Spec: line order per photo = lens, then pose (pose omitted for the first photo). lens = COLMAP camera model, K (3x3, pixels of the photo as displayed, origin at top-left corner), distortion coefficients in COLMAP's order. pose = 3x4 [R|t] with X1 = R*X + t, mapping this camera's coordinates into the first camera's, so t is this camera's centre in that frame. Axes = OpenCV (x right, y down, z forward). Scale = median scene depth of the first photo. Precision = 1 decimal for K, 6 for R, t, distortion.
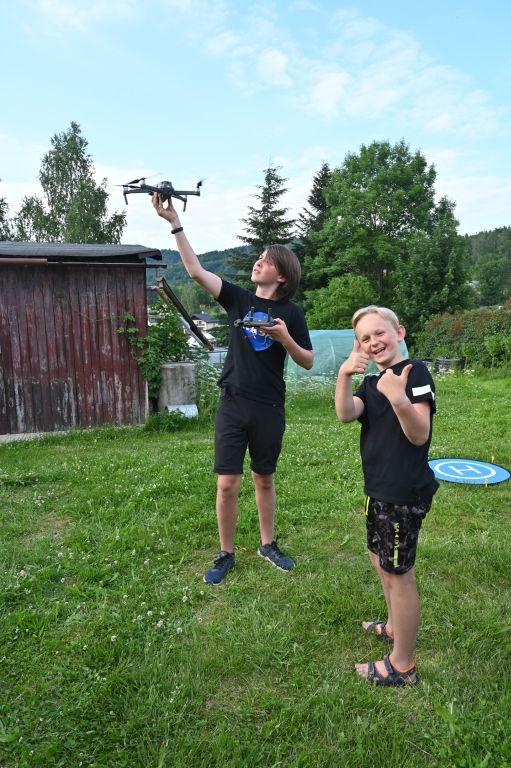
lens RADIAL K [[520.8, 0, 255.5], [0, 520.8, 384.0], [0, 0, 1]] dist [0.003092, 0.001190]
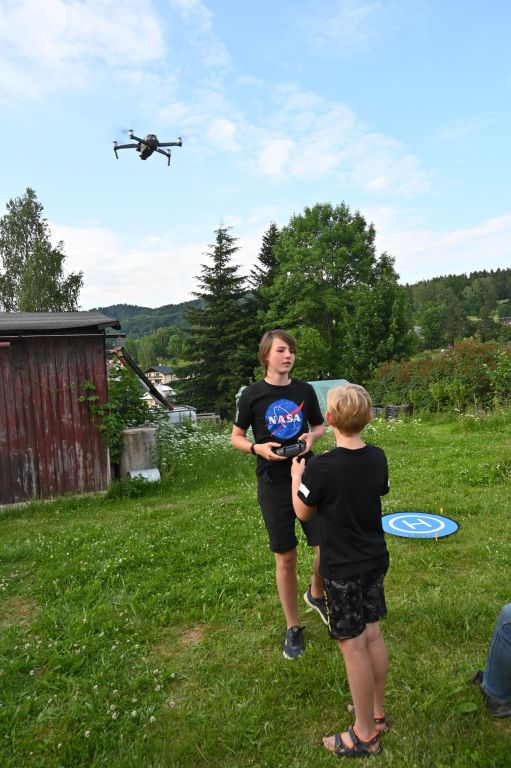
lens RADIAL K [[512.5, 0, 255.5], [0, 512.5, 384.0], [0, 0, 1]] dist [-0.001813, 0.000406]
pose [[0.995884, -0.037493, 0.082518, -0.000795], [0.044956, 0.994878, -0.090532, -0.025777], [-0.078701, 0.093869, 0.992469, -0.024980]]
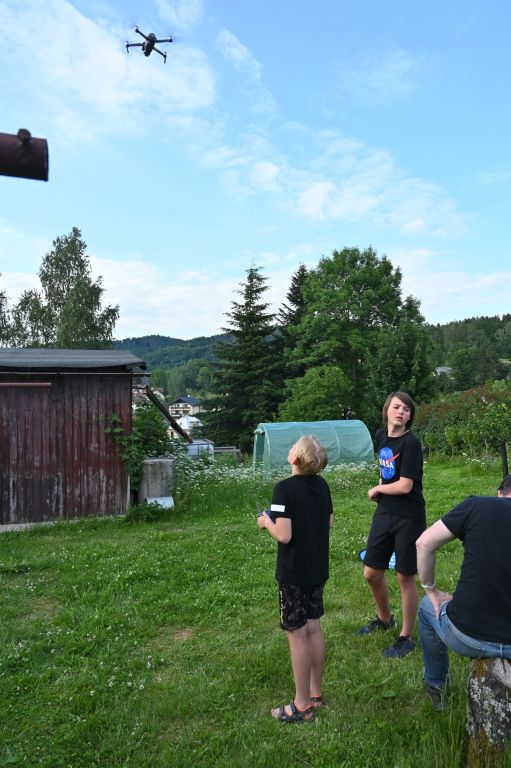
lens RADIAL K [[513.5, 0, 259.6], [0, 513.5, 373.6], [0, 0, 1]] dist [-0.005114, -0.000764]
pose [[0.999360, 0.005047, 0.035414, 0.032535], [0.001297, 0.984230, -0.176886, -0.025580], [-0.035748, 0.176819, 0.983594, -0.138530]]
